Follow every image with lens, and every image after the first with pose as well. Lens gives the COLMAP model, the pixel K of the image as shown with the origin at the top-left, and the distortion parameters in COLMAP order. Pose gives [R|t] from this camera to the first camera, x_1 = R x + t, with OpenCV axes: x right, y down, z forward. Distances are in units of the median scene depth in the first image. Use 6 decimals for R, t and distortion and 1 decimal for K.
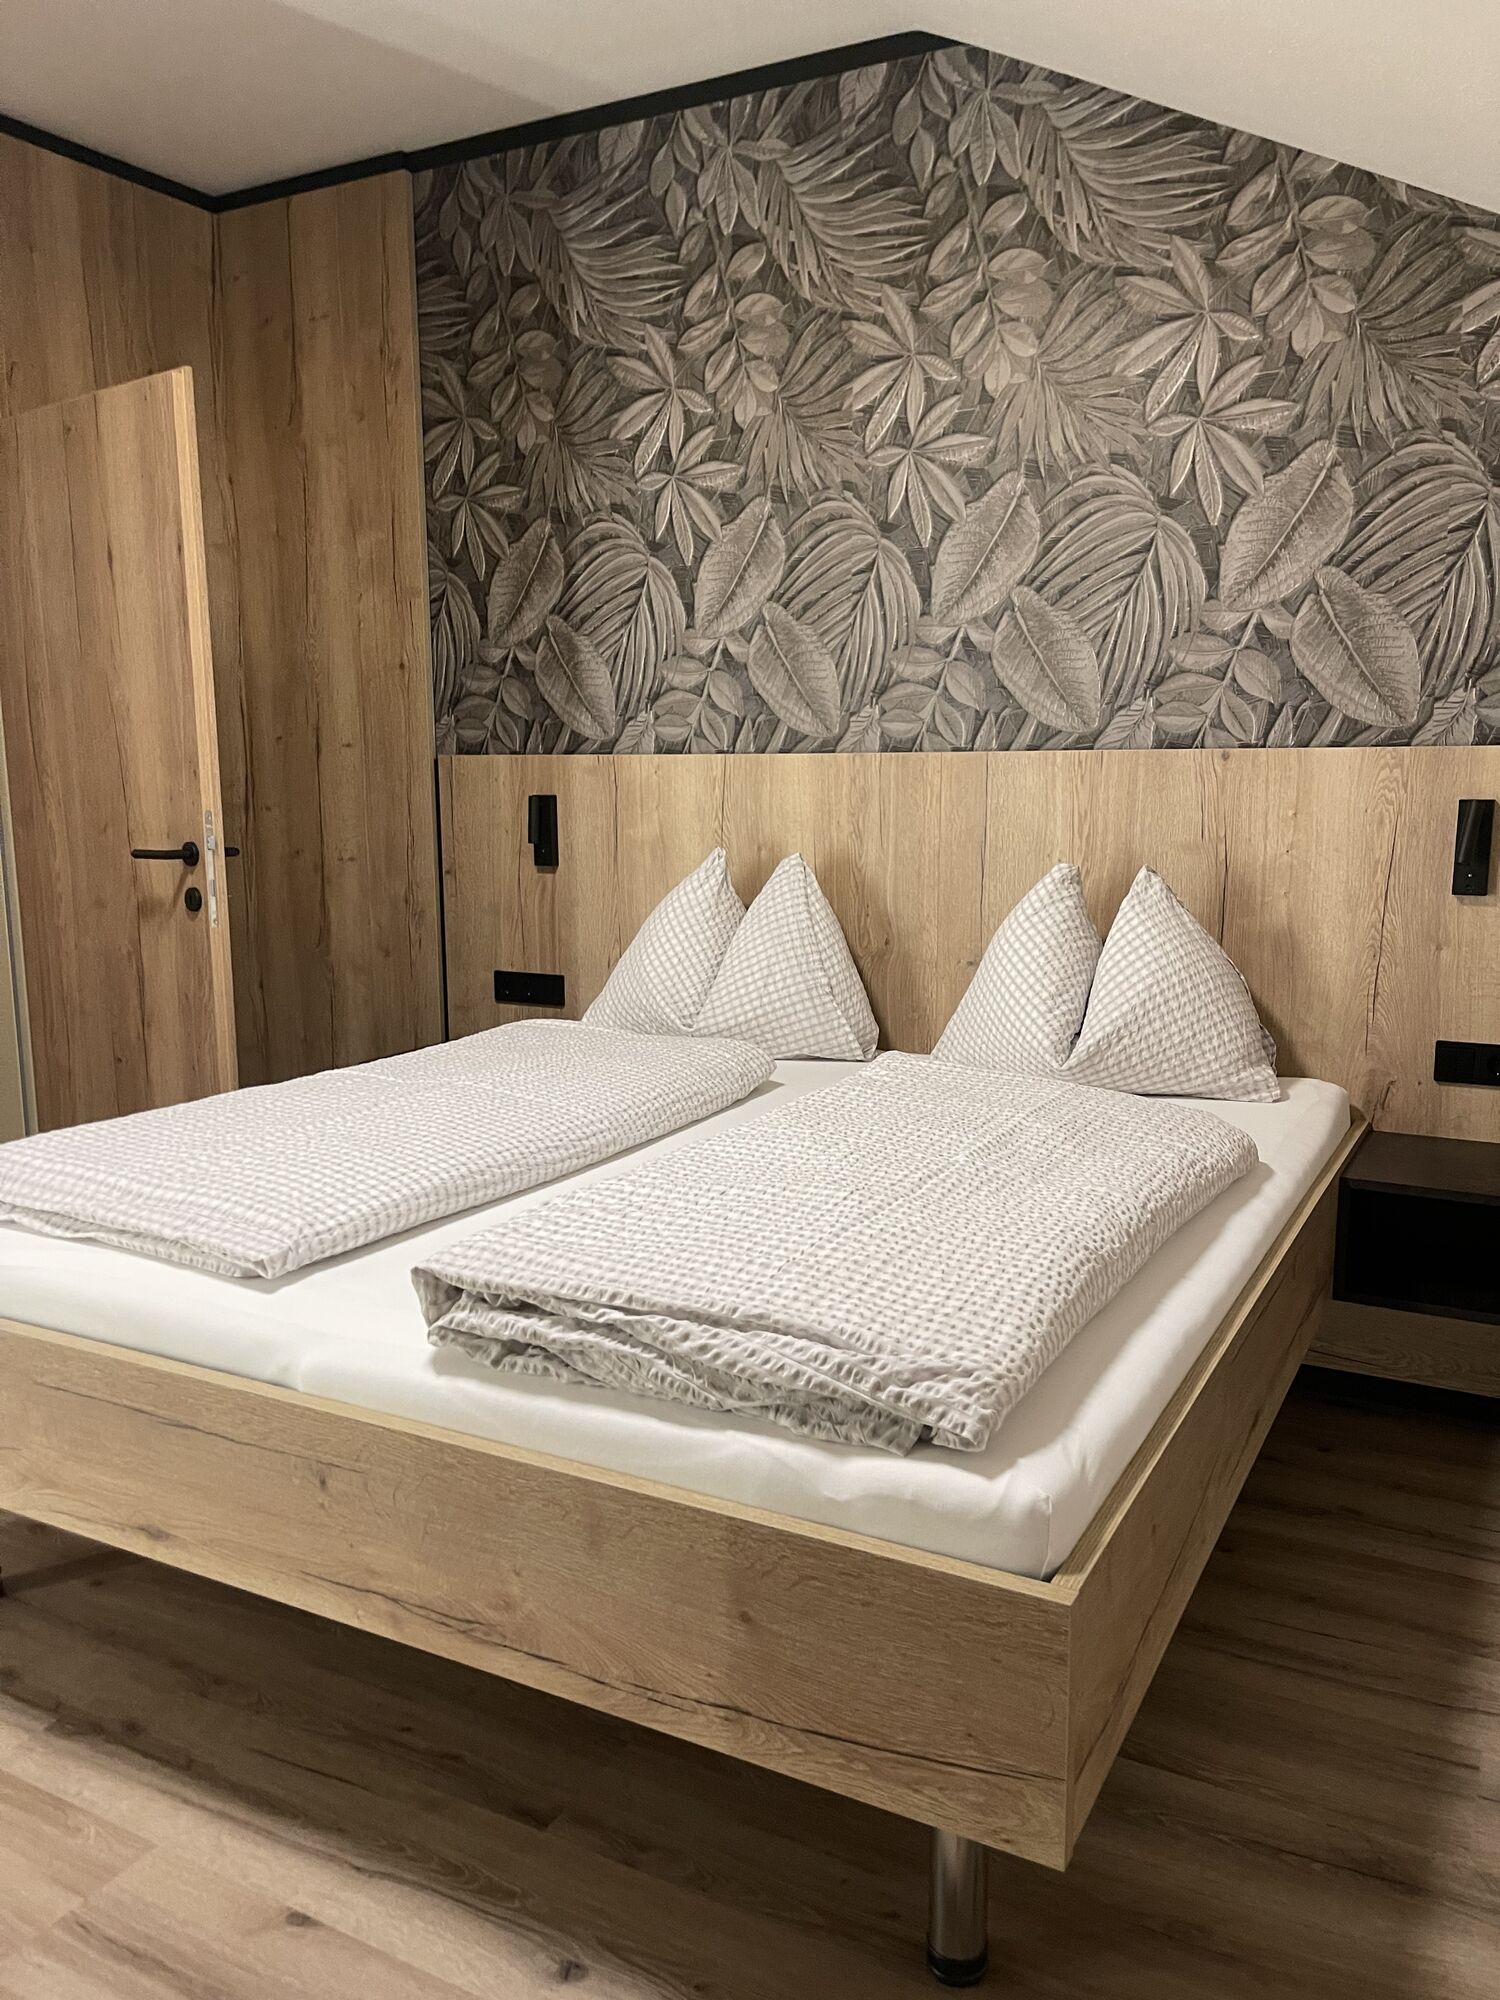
lens RADIAL K [[1220.9, 0, 744.2], [0, 1220.9, 1007.9], [0, 0, 1]] dist [0.018178, -0.001249]
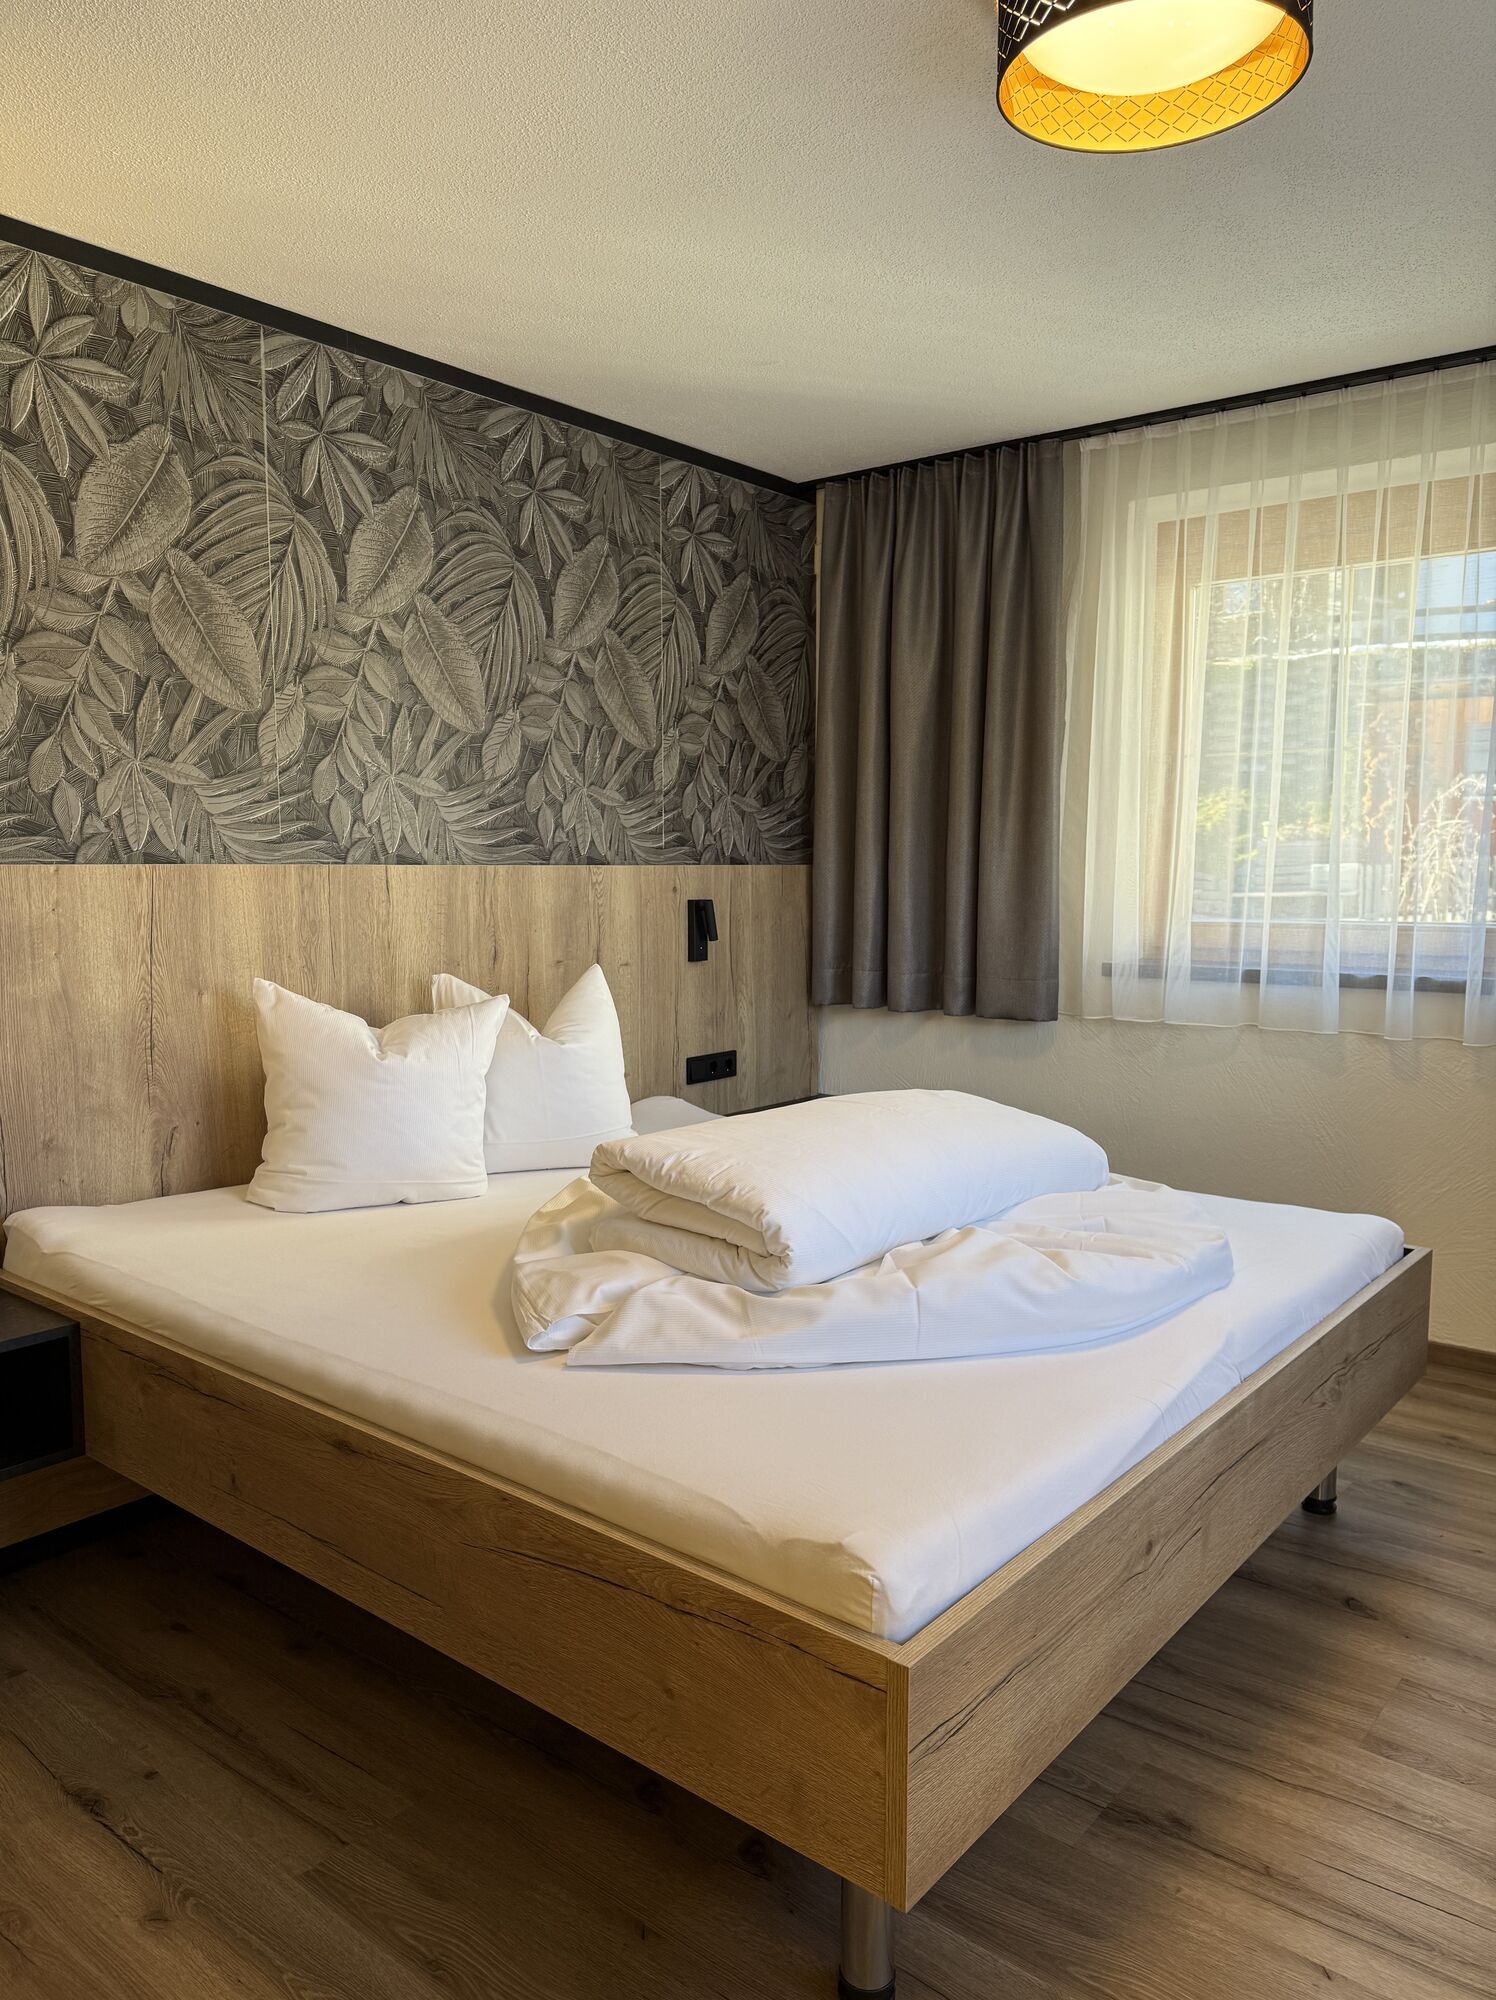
lens RADIAL K [[1394.7, 0, 772.5], [0, 1394.7, 1023.9], [0, 0, 1]] dist [-0.033623, -0.017286]
pose [[0.262620, -0.139994, 0.954690, -0.872452], [0.109674, 0.987338, 0.114612, -0.070499], [-0.958646, 0.074605, 0.274648, 0.372401]]
